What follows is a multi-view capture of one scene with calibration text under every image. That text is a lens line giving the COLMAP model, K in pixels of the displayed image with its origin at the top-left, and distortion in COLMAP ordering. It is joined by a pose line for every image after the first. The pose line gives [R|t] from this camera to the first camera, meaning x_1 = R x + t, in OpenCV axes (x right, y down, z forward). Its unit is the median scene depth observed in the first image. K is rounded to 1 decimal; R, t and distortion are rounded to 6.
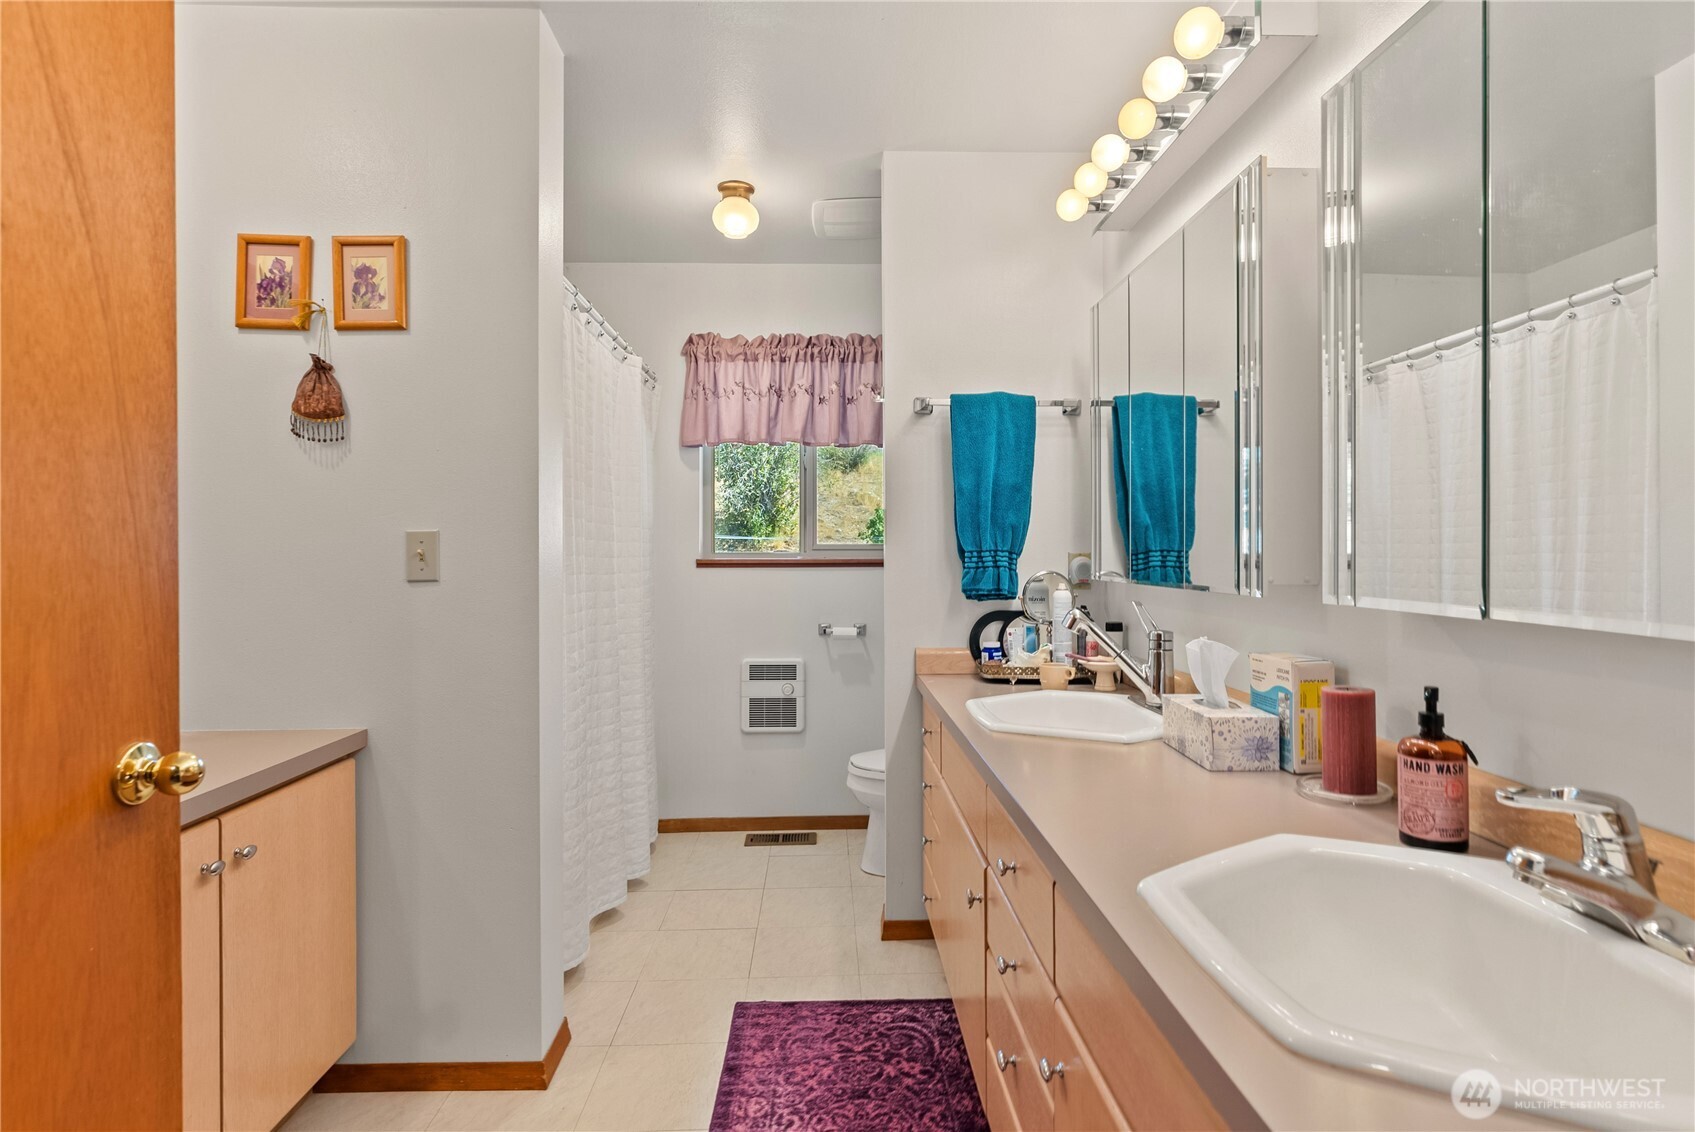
lens RADIAL K [[825.0, 0, 854.9], [0, 825.0, 552.3], [0, 0, 1]] dist [-0.001828, -0.000487]
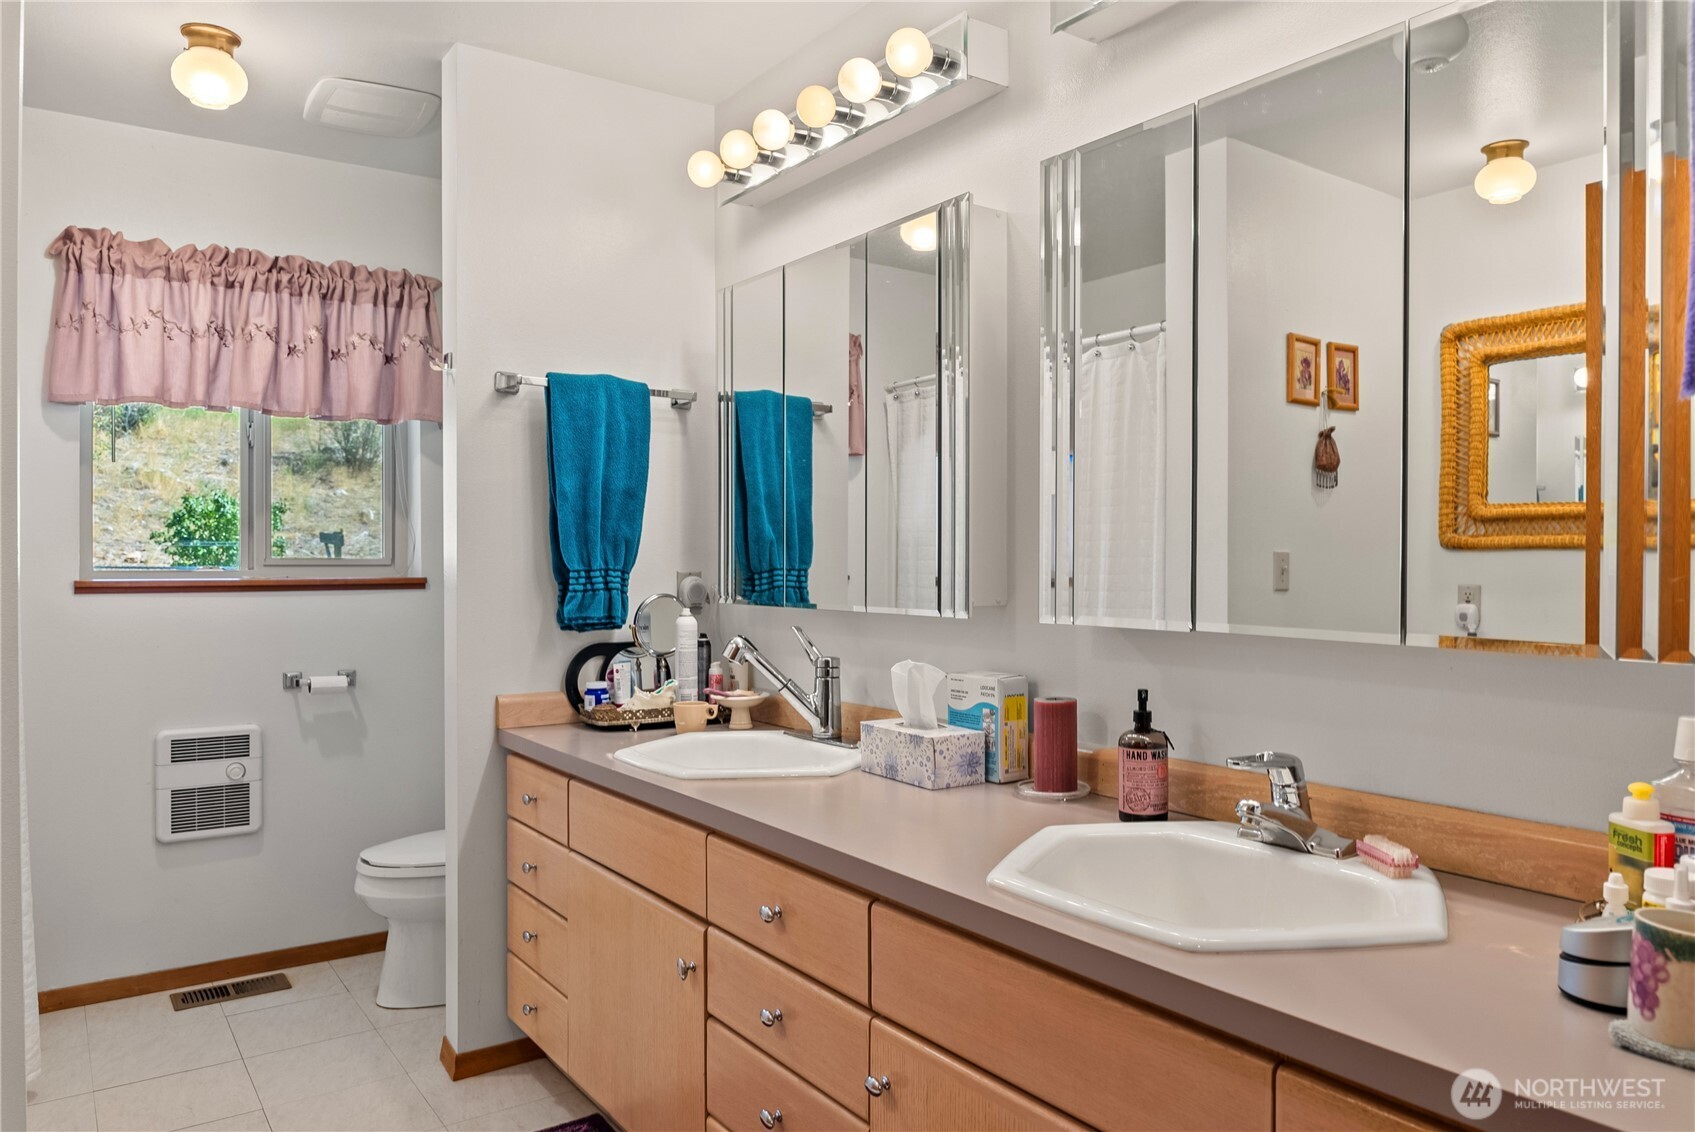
lens RADIAL K [[1112.6, 0, 839.8], [0, 1112.6, 577.6], [0, 0, 1]] dist [-0.013578, -0.006884]
pose [[0.836720, -0.004879, 0.547609, -0.231238], [-0.001898, 0.999928, 0.011810, -0.007395], [-0.547628, -0.010921, 0.836651, -0.046873]]
